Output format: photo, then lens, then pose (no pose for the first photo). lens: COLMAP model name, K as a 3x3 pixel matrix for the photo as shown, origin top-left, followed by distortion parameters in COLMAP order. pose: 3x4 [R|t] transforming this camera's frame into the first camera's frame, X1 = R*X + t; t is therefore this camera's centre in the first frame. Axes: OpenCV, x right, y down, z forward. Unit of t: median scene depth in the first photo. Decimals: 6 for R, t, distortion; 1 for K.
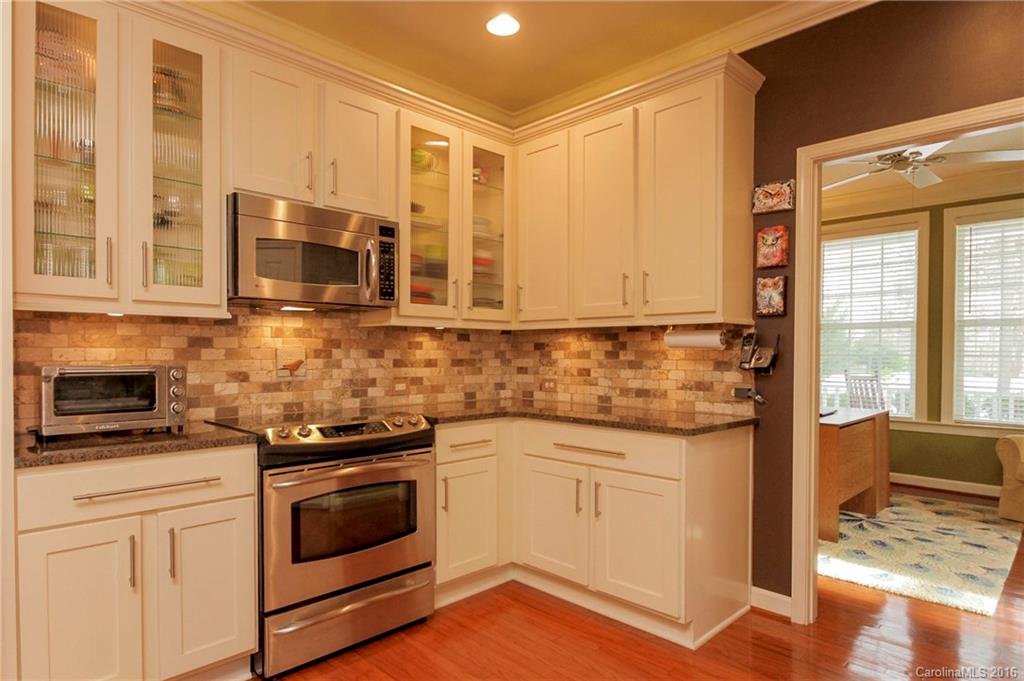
lens RADIAL K [[588.8, 0, 537.3], [0, 588.8, 358.7], [0, 0, 1]] dist [-0.005769, -0.000098]
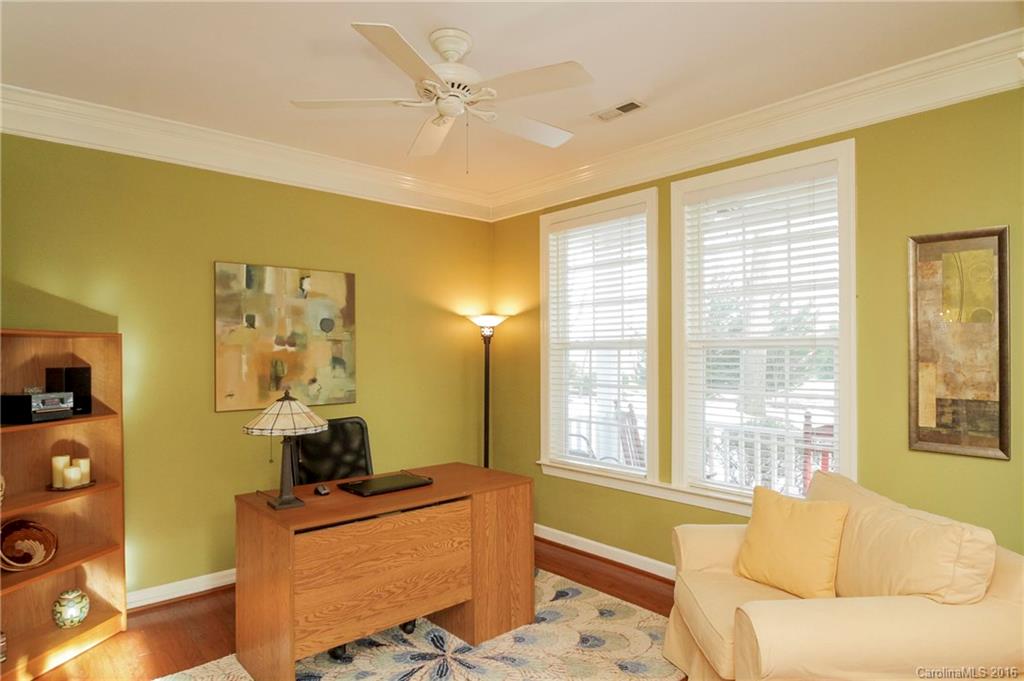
lens RADIAL K [[615.7, 0, 512.7], [0, 615.7, 346.0], [0, 0, 1]] dist [-0.002399, -0.000296]
pose [[0.999081, -0.004408, -0.042630, 0.531816], [0.003365, 0.999694, -0.024517, -0.040705], [0.042725, 0.024351, 0.998790, 0.254375]]
